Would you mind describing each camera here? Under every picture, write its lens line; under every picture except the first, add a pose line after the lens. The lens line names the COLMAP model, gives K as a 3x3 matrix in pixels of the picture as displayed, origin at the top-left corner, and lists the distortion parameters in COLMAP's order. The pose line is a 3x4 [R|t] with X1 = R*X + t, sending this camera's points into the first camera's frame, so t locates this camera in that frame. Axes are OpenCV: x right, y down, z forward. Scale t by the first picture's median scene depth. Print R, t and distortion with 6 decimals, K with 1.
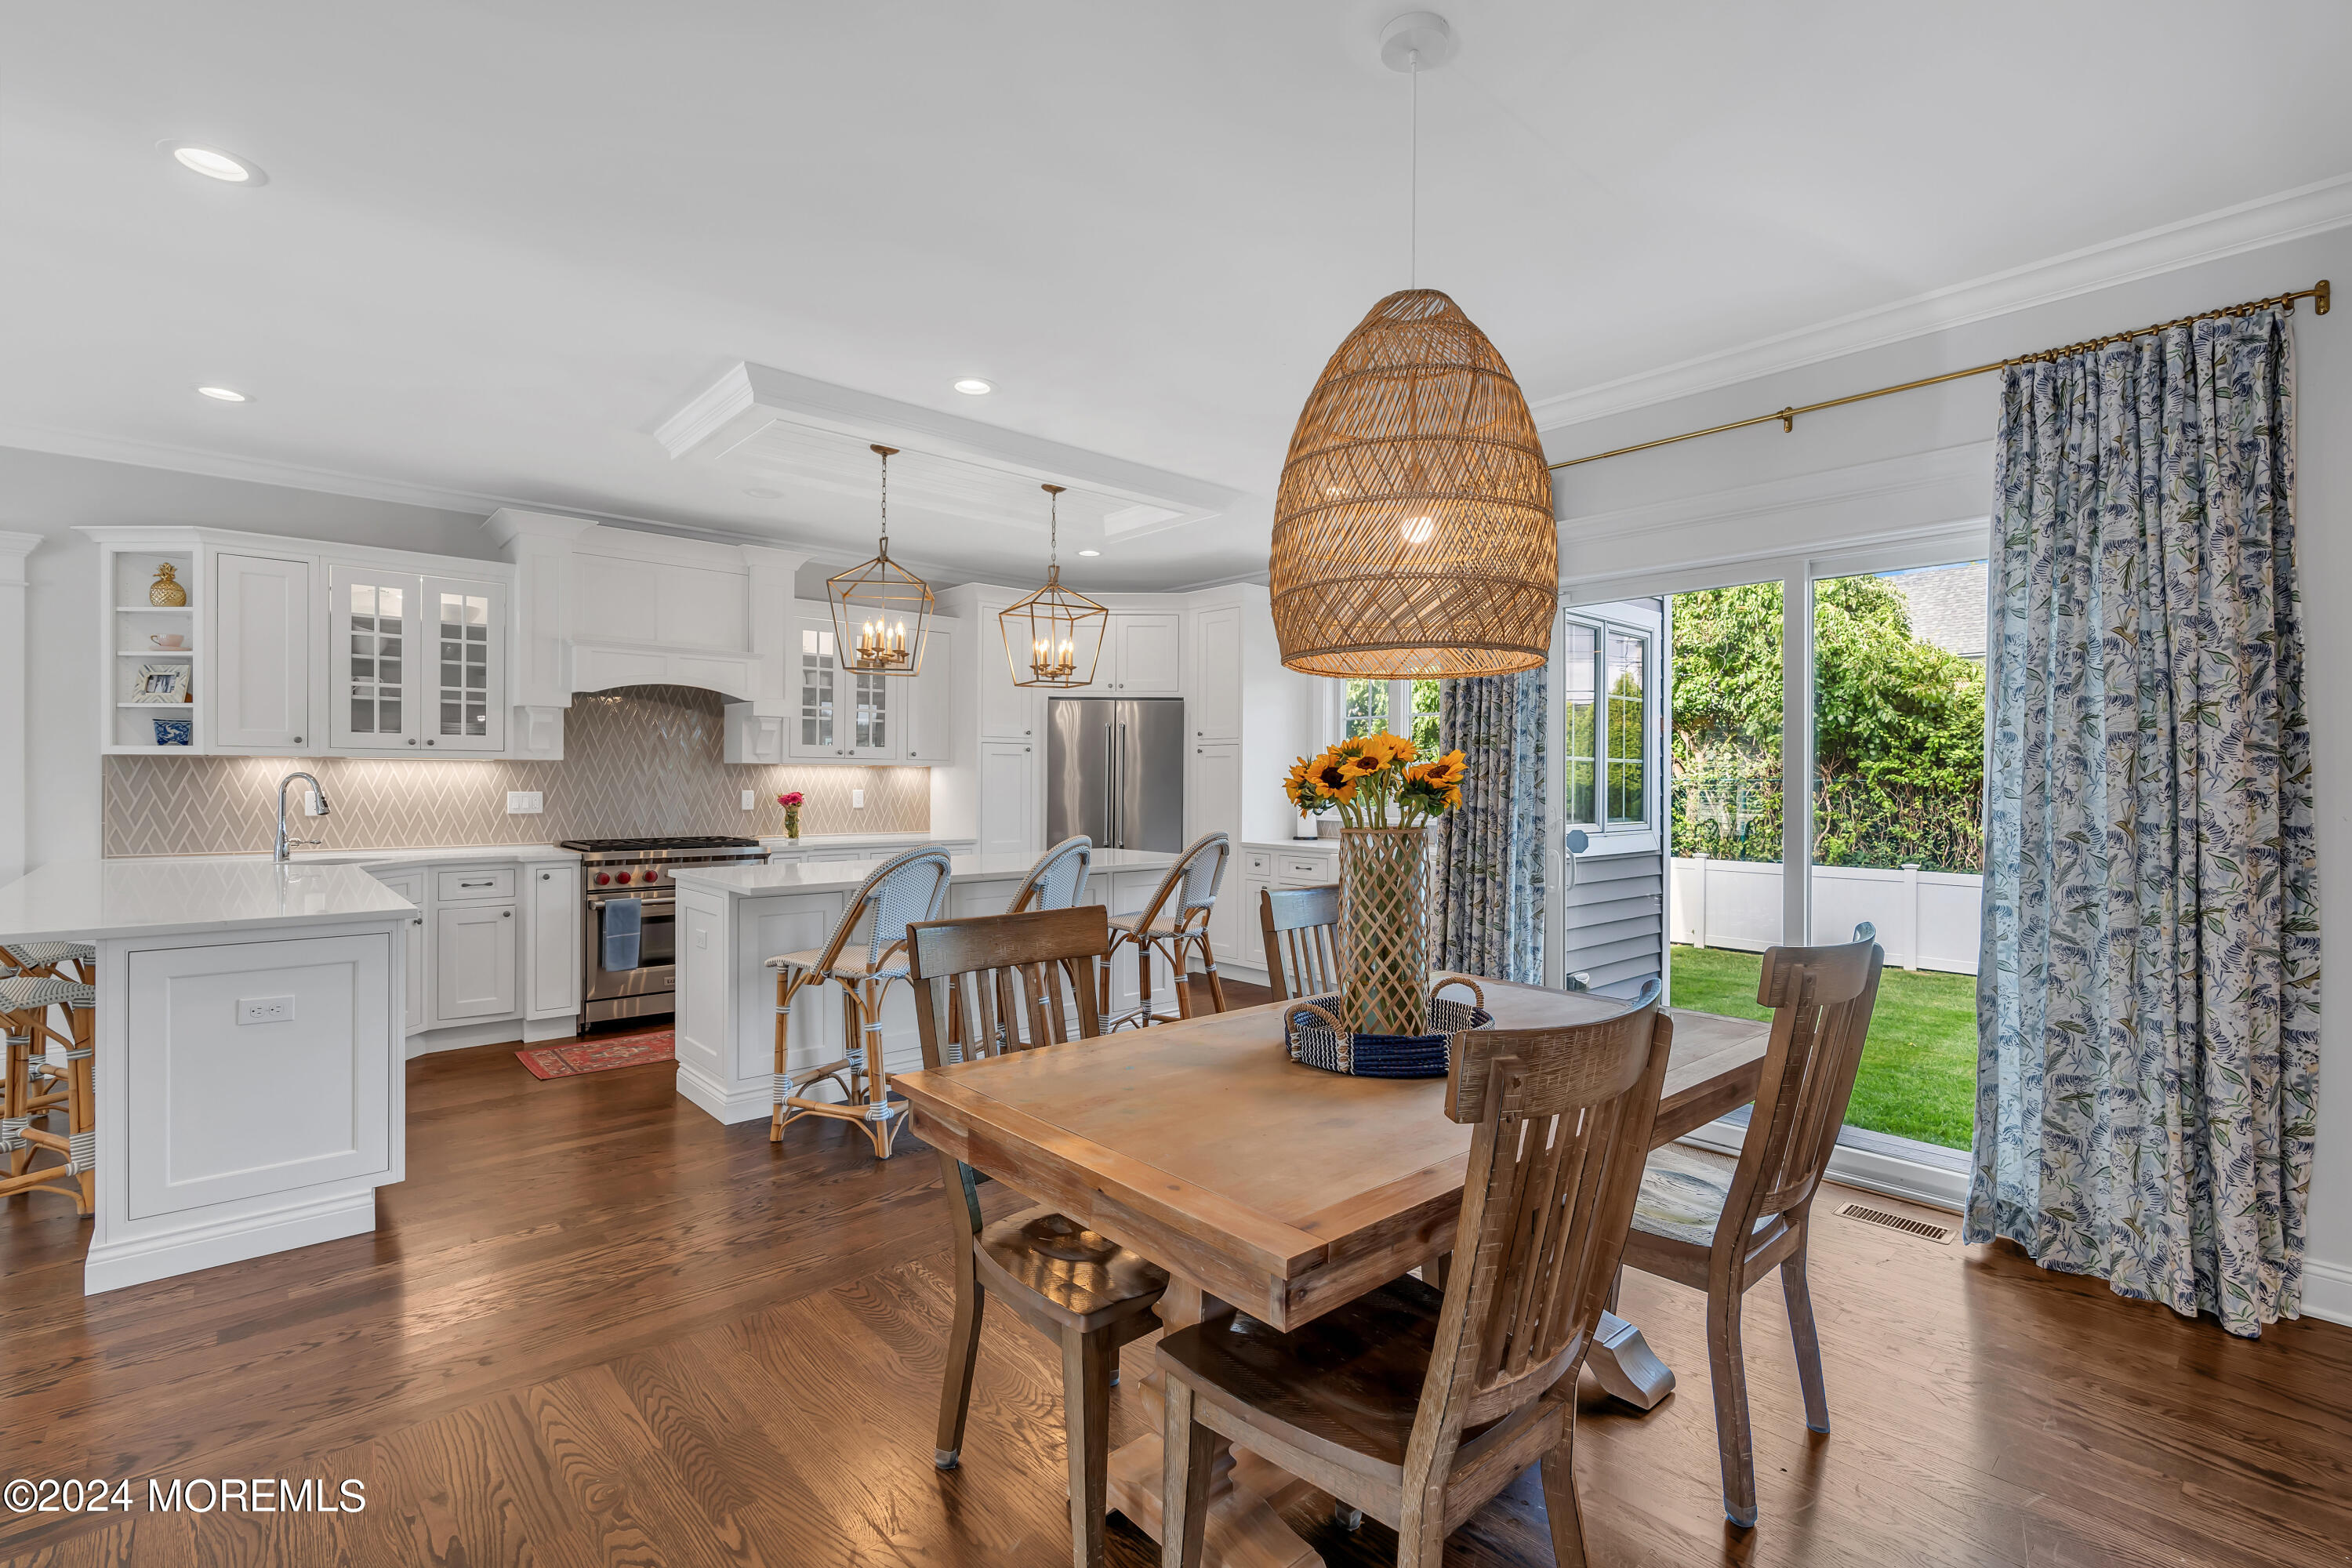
lens RADIAL K [[1053.3, 0, 1171.5], [0, 1053.3, 787.6], [0, 0, 1]] dist [-0.001856, 0.000104]
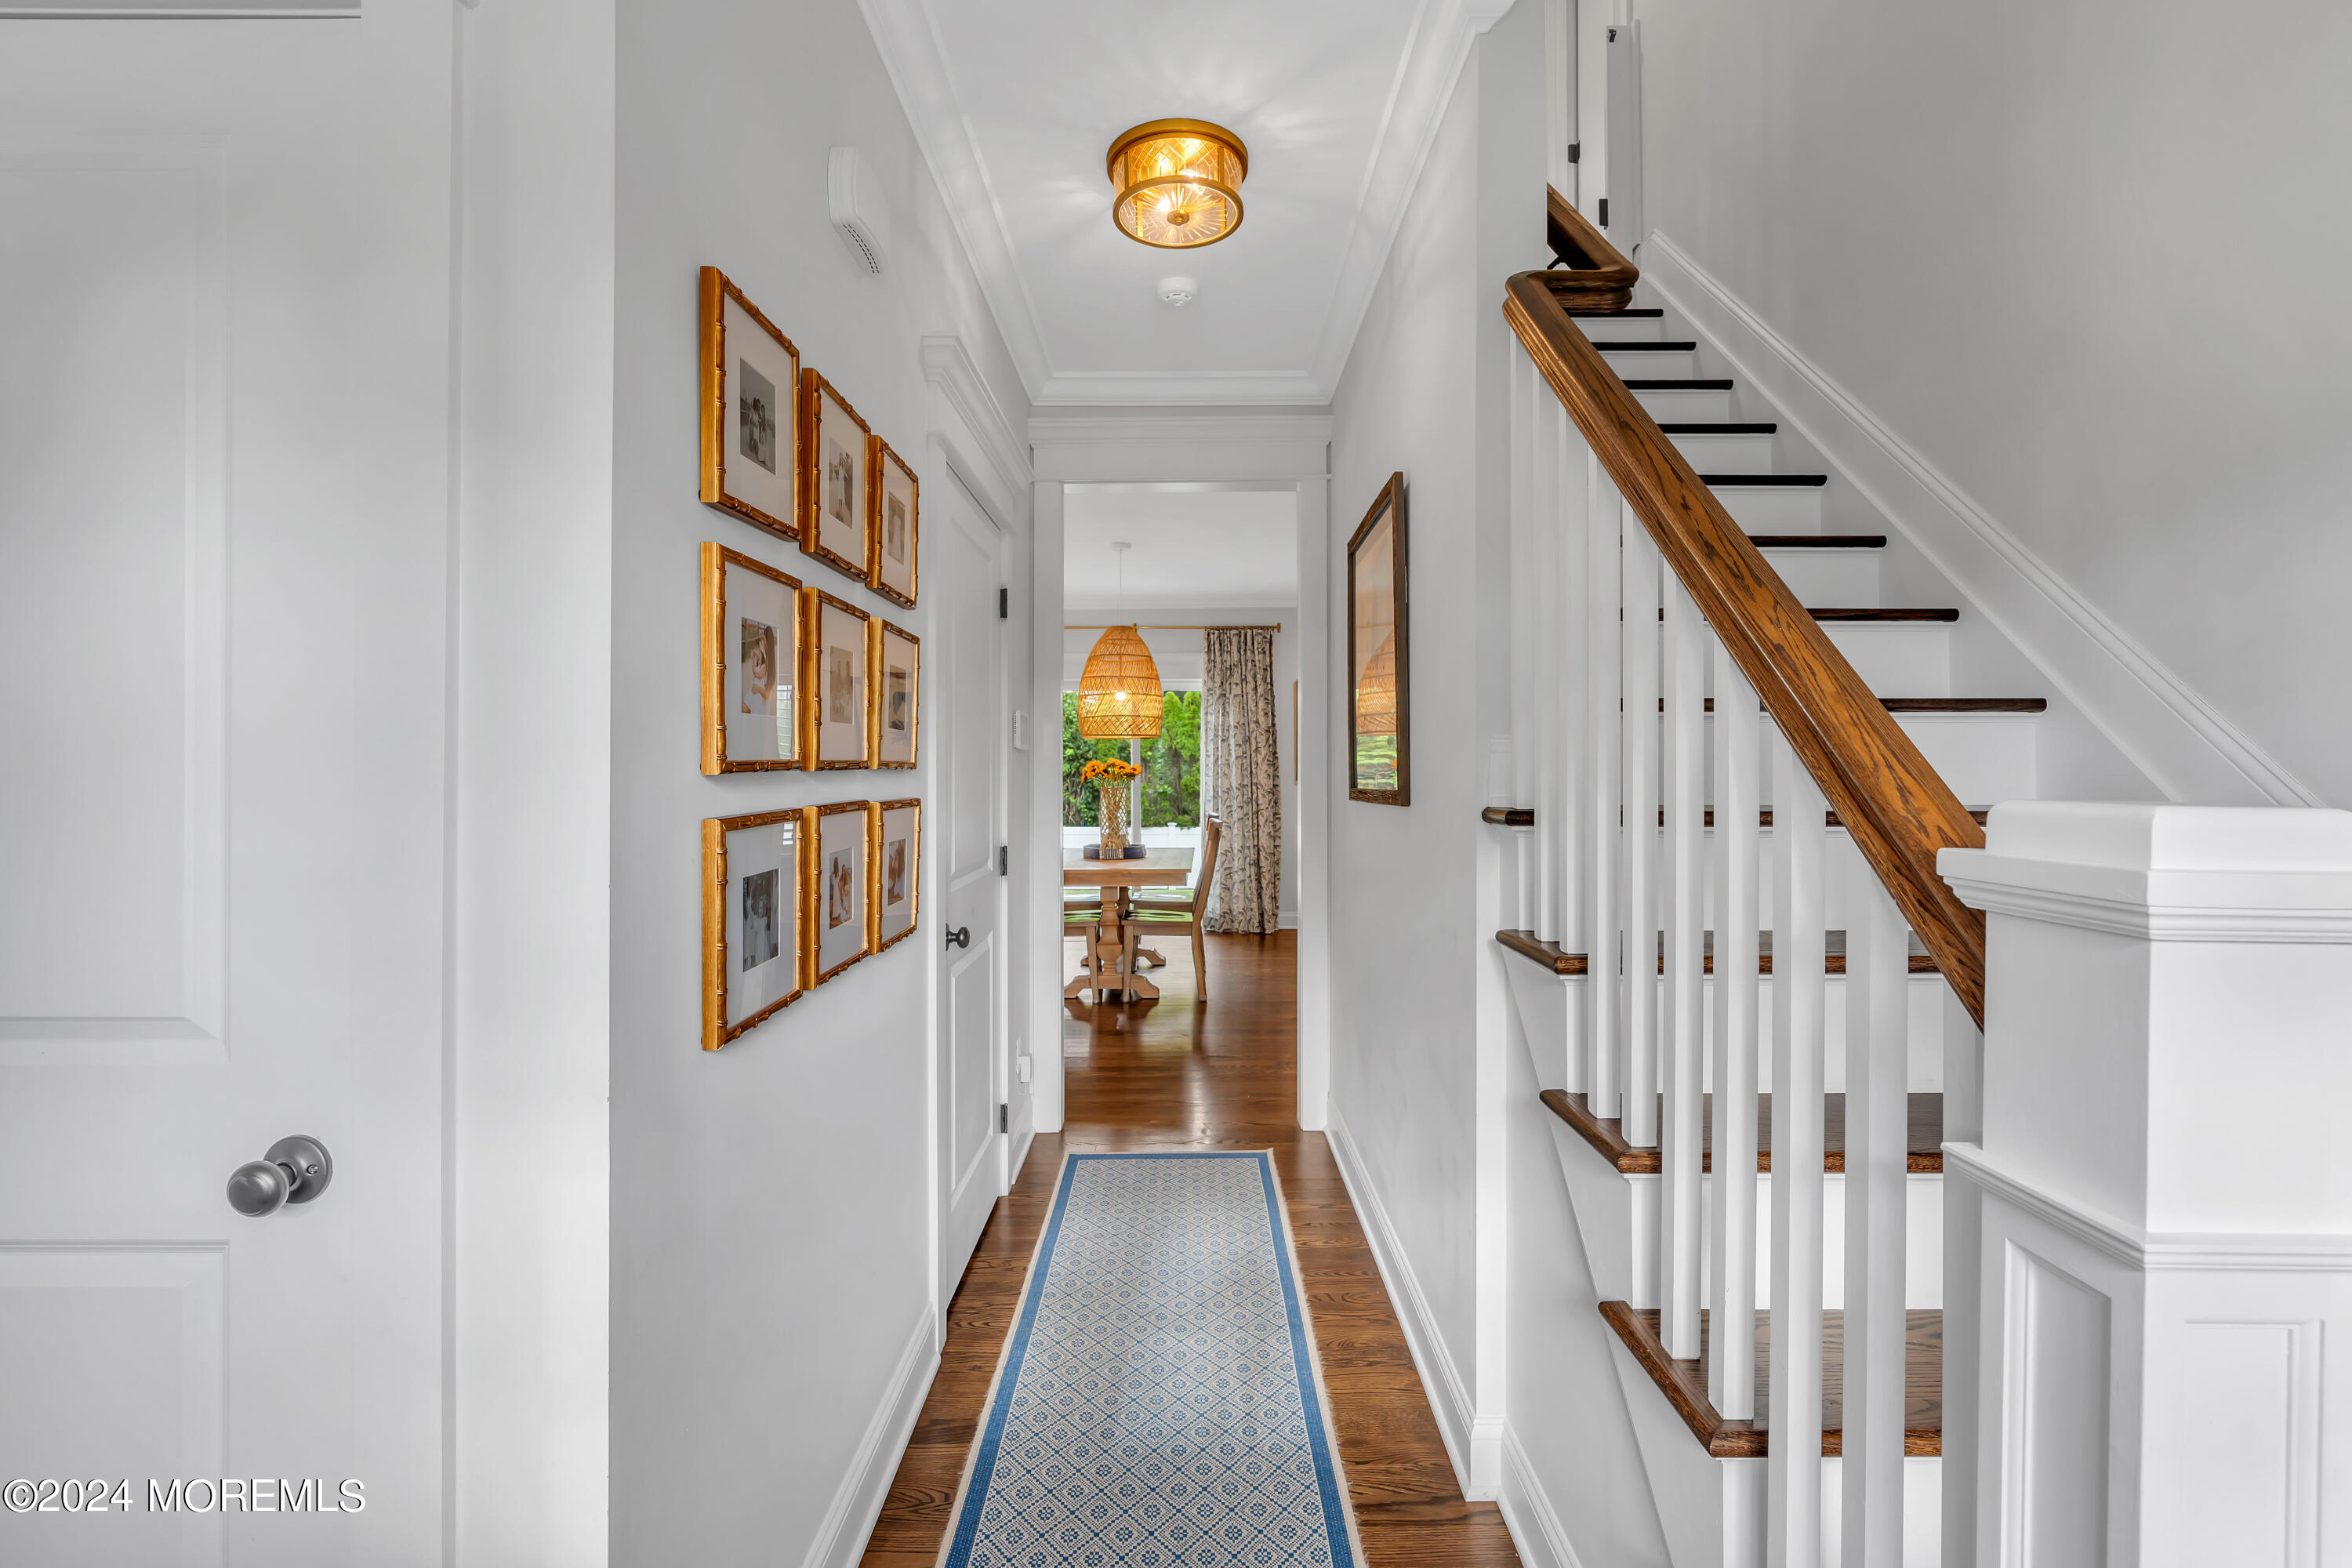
lens RADIAL K [[1055.9, 0, 1176.4], [0, 1055.9, 775.8], [0, 0, 1]] dist [-0.001847, 0.000119]
pose [[0.668890, -0.008298, 0.743315, -0.520800], [0.009027, 0.999955, 0.003040, -0.001090], [-0.743307, 0.004676, 0.668934, -0.322619]]
